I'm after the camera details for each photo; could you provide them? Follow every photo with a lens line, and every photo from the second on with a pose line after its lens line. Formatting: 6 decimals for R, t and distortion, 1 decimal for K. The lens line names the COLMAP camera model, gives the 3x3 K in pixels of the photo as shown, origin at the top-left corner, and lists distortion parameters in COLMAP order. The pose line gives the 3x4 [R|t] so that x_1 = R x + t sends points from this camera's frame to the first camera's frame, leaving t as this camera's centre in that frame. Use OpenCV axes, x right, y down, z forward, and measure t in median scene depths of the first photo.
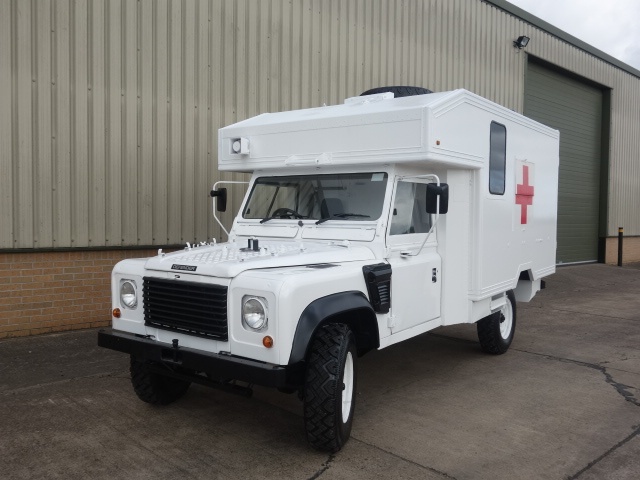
lens RADIAL K [[564.6, 0, 317.5], [0, 564.6, 240.0], [0, 0, 1]] dist [0.005474, -0.014363]
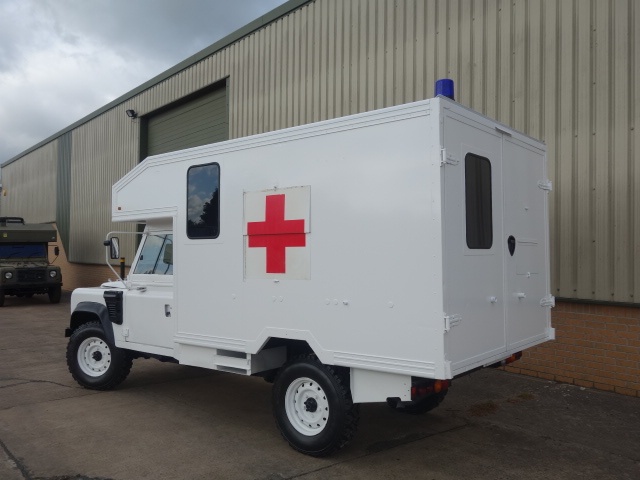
lens RADIAL K [[564.6, 0, 321.4], [0, 564.6, 241.6], [0, 0, 1]] dist [0.005474, -0.014363]
pose [[-0.049555, -0.032056, -0.998257, 1.325457], [-0.048280, 0.998393, -0.029664, -0.060424], [0.997604, 0.046726, -0.051023, 1.317936]]
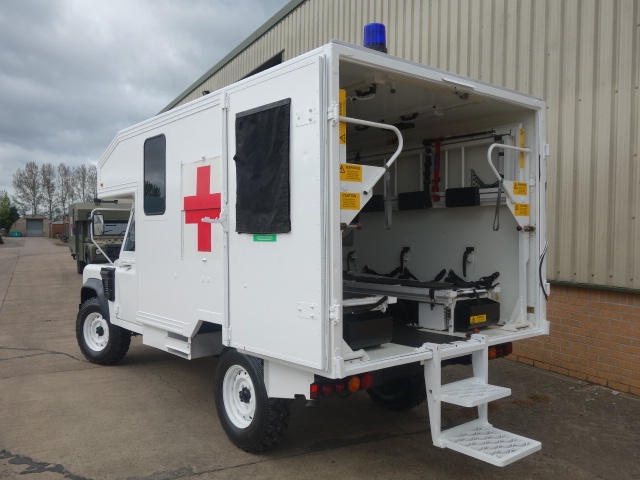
lens RADIAL K [[564.6, 0, 321.2], [0, 564.6, 241.3], [0, 0, 1]] dist [0.005474, -0.014363]
pose [[-0.251803, 0.003059, -0.967774, 1.191888], [-0.053760, 0.998407, 0.017144, -0.072027], [0.966284, 0.056344, -0.251238, 1.573520]]
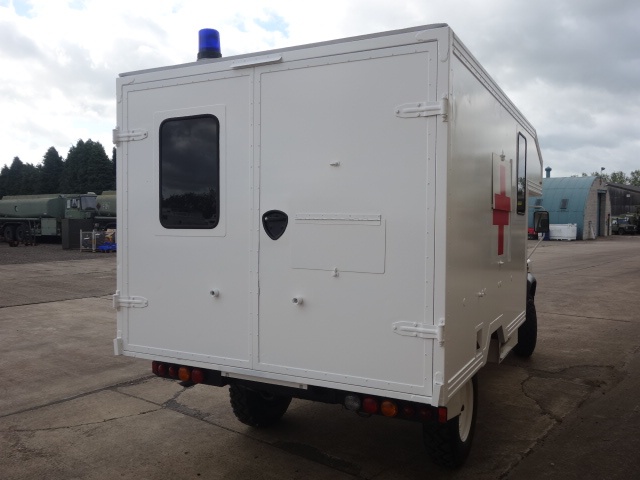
lens RADIAL K [[564.6, 0, 315.8], [0, 564.6, 235.6], [0, 0, 1]] dist [0.005474, -0.014363]
pose [[-0.989618, -0.008625, -0.143460, 0.459463], [-0.019772, 0.996877, 0.076457, -0.133310], [0.142353, 0.078500, -0.986698, 2.198337]]
